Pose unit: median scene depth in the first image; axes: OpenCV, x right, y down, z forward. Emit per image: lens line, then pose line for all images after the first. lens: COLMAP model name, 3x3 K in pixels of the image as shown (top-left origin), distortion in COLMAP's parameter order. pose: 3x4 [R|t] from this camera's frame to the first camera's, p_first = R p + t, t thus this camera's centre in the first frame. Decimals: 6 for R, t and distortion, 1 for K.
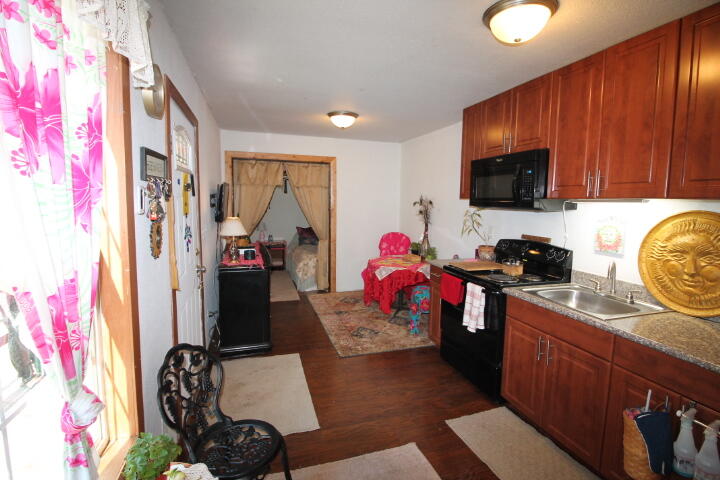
lens RADIAL K [[336.8, 0, 360.1], [0, 336.8, 233.4], [0, 0, 1]] dist [0.003991, -0.015588]
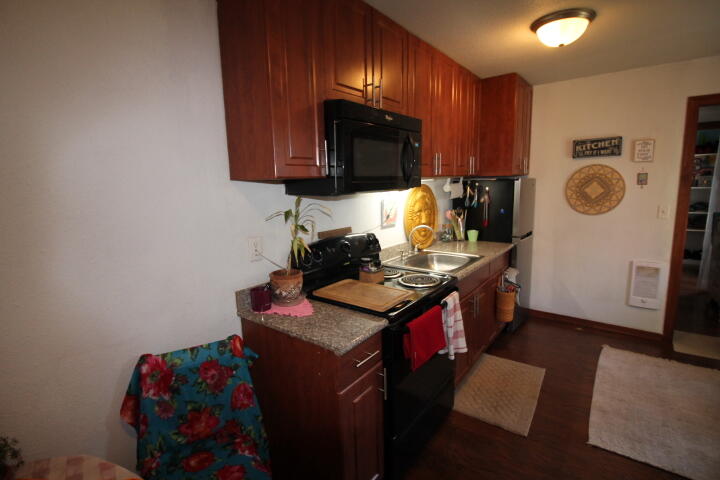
lens RADIAL K [[336.8, 0, 360.1], [0, 336.8, 233.4], [0, 0, 1]] dist [0.003991, -0.015588]
pose [[-0.574845, -0.118232, 0.809675, -0.118109], [0.093879, 0.973442, 0.208798, -0.141143], [-0.812859, 0.196038, -0.548479, 1.460051]]
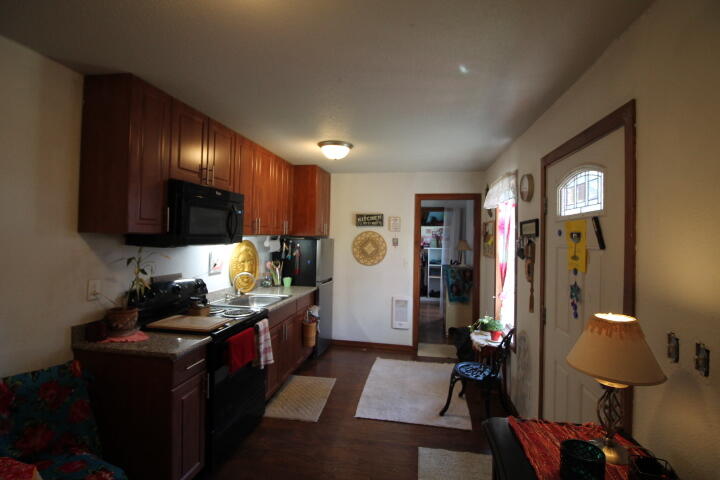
lens RADIAL K [[336.8, 0, 360.1], [0, 336.8, 233.4], [0, 0, 1]] dist [0.003991, -0.015588]
pose [[-0.888895, -0.023852, 0.457489, -0.360847], [0.012113, 0.997071, 0.075521, -0.173125], [-0.457951, 0.072672, -0.886002, 1.657530]]
